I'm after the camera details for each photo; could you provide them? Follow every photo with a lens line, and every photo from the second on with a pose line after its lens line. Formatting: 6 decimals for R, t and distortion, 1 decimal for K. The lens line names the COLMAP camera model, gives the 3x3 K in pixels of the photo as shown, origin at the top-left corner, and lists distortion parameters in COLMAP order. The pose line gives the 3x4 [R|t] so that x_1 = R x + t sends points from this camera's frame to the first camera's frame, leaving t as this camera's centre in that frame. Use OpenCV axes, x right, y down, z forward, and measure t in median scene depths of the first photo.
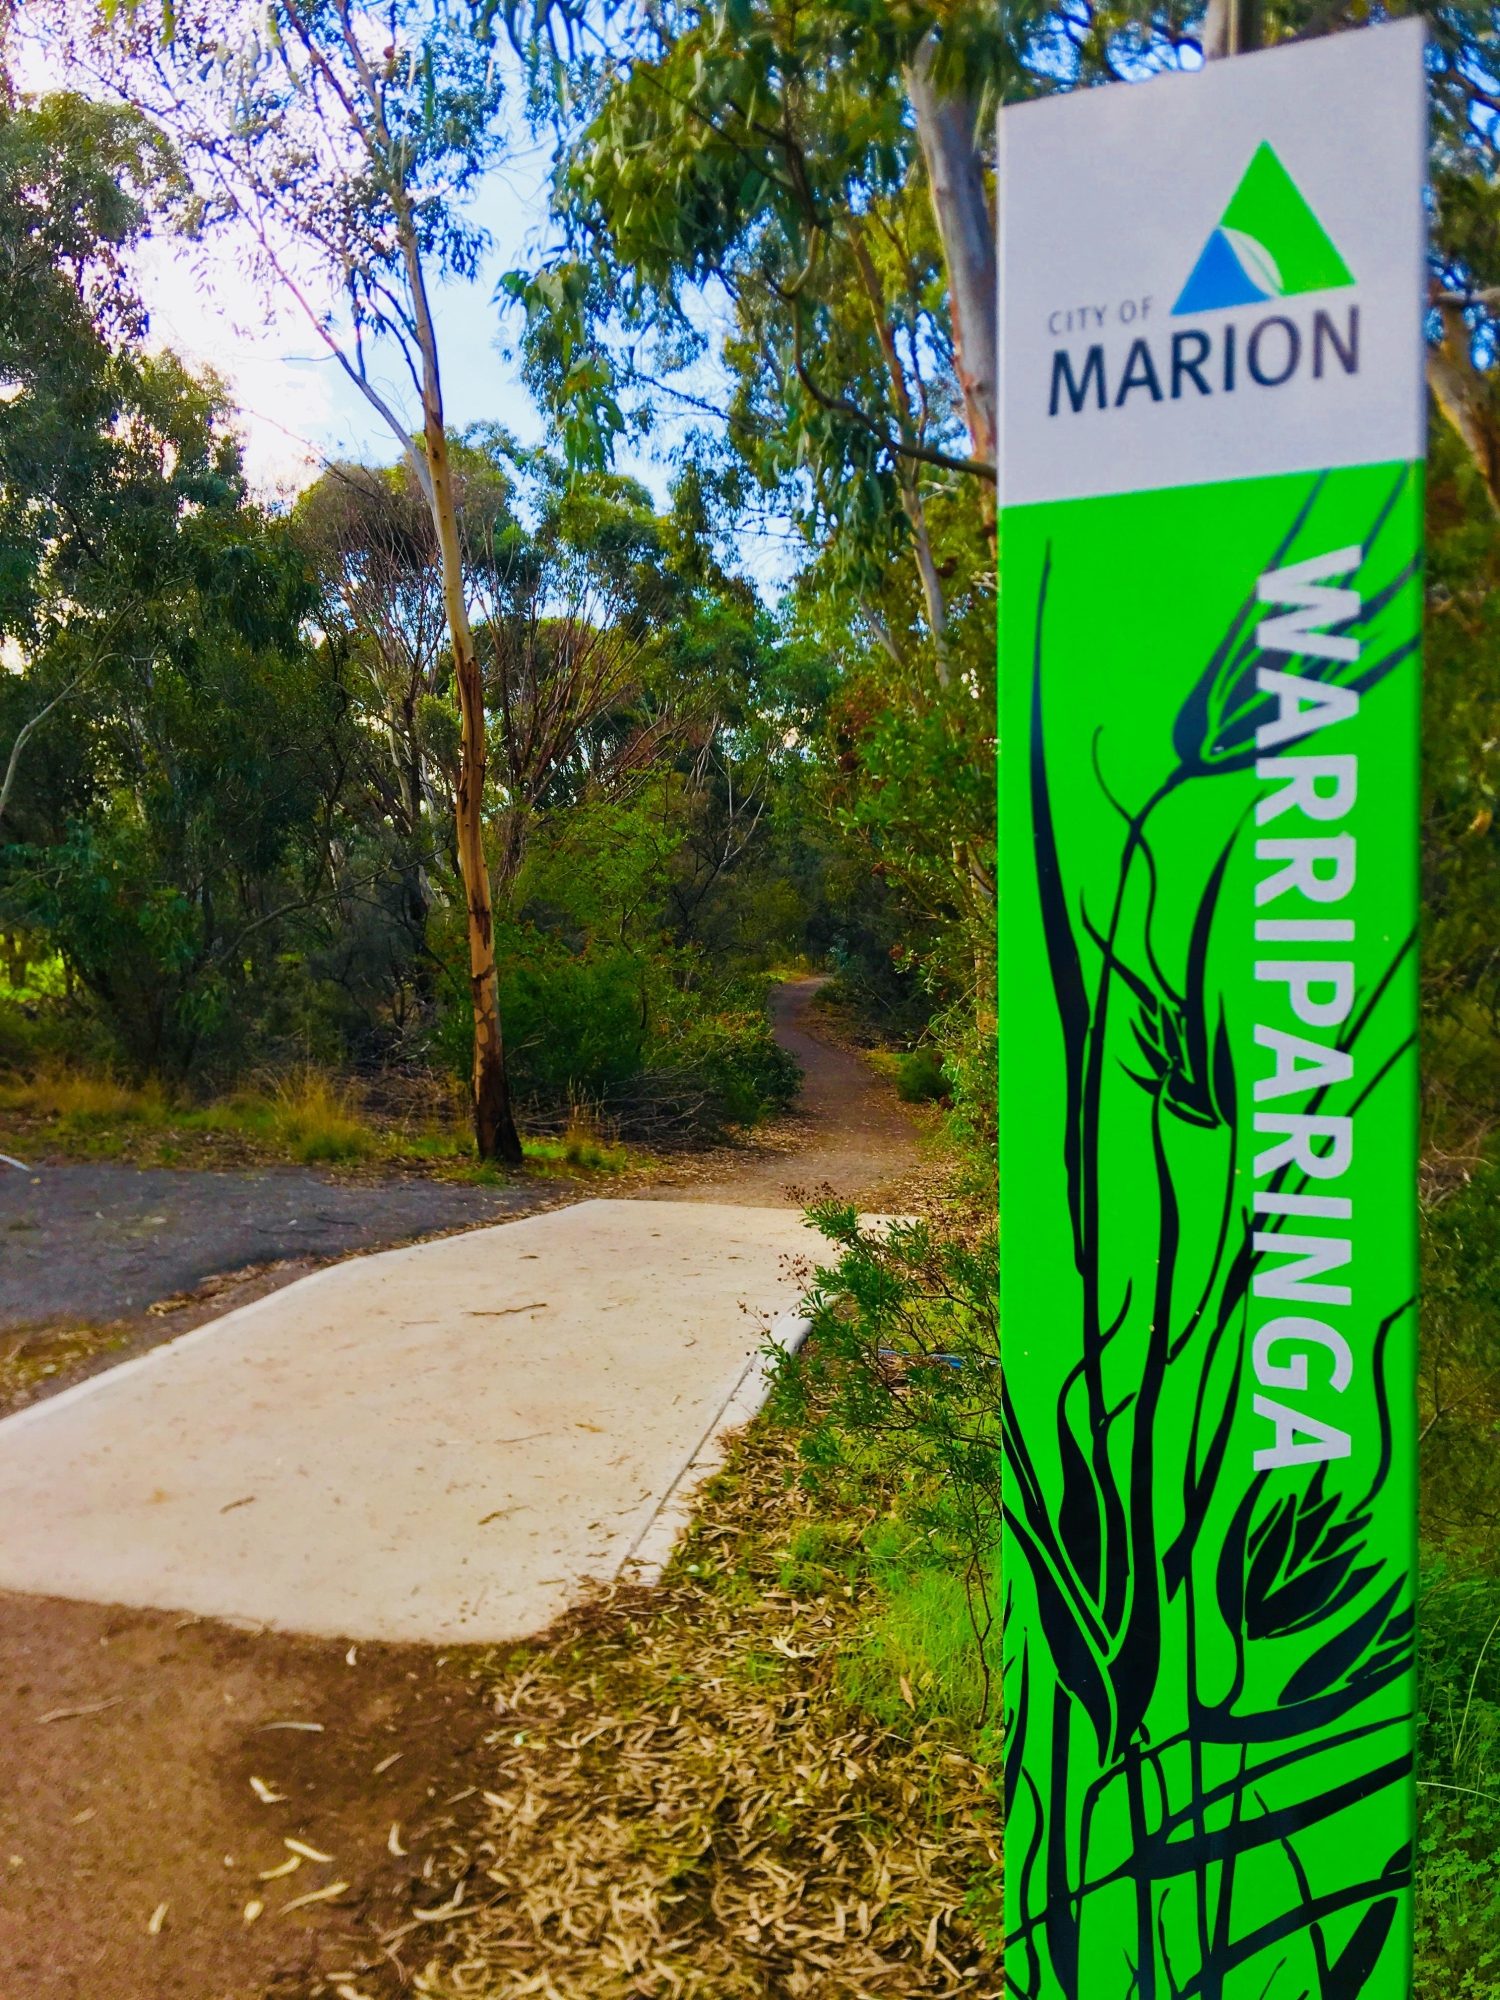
lens RADIAL K [[1639.7, 0, 763.1], [0, 1639.7, 993.1], [0, 0, 1]] dist [0.110420, -0.158468]
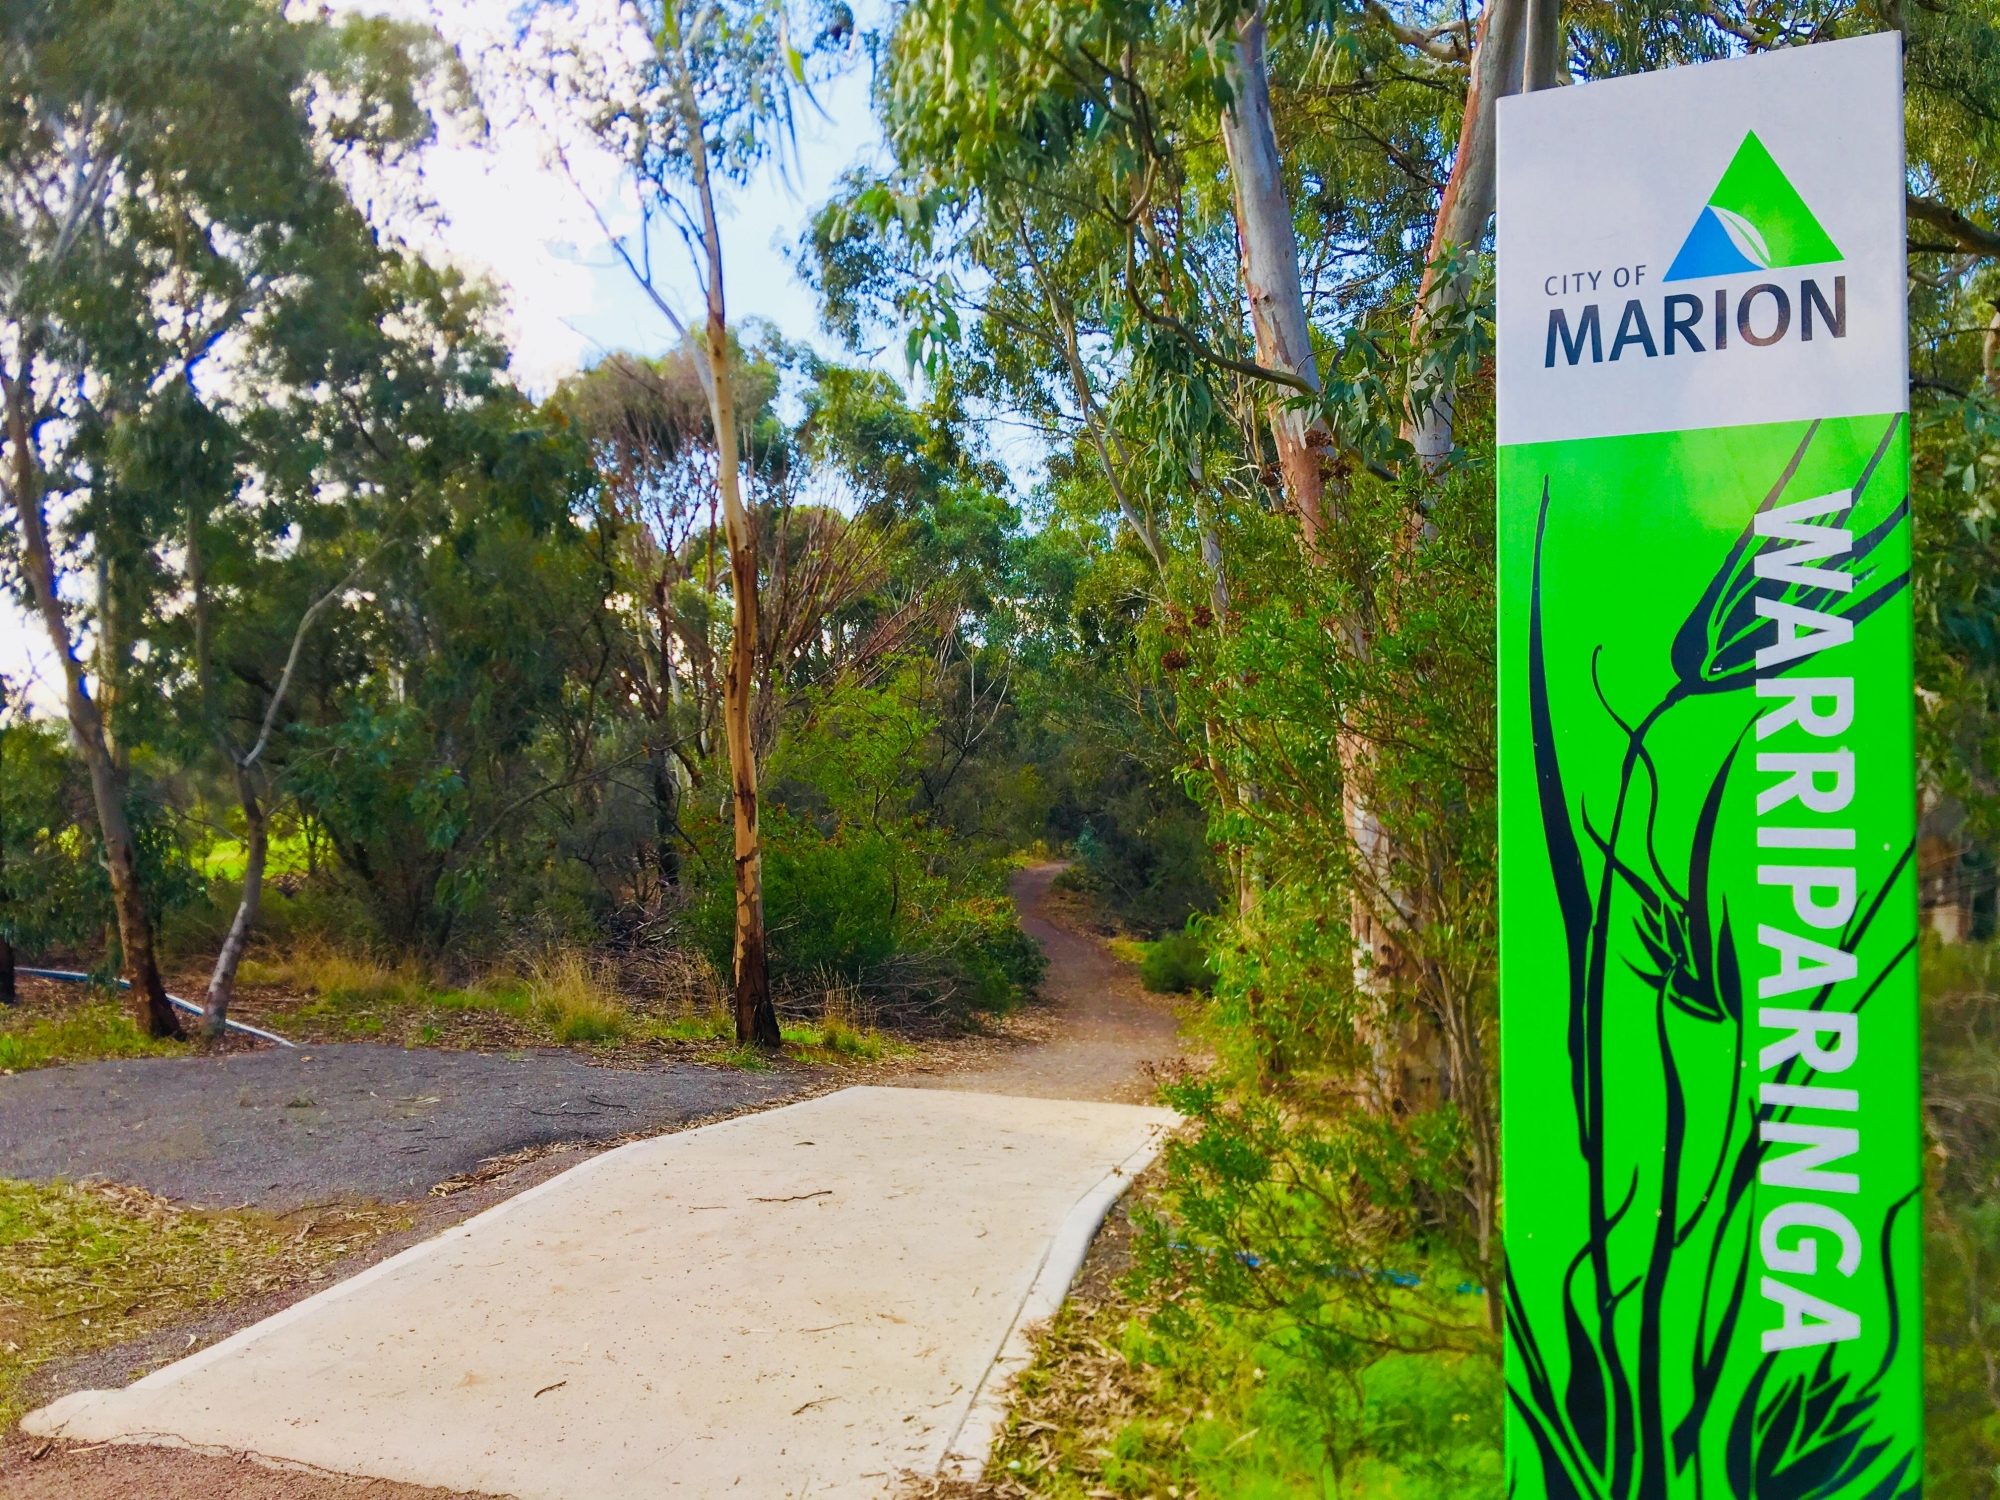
lens RADIAL K [[1639.7, 0, 996.8], [0, 1639.7, 756.3], [0, 0, 1]] dist [0.110420, -0.158468]
pose [[0.999782, 0.013237, -0.016125, -0.171087], [-0.014396, 0.997151, -0.074048, -0.002760], [0.015099, 0.074264, 0.997124, -0.086496]]
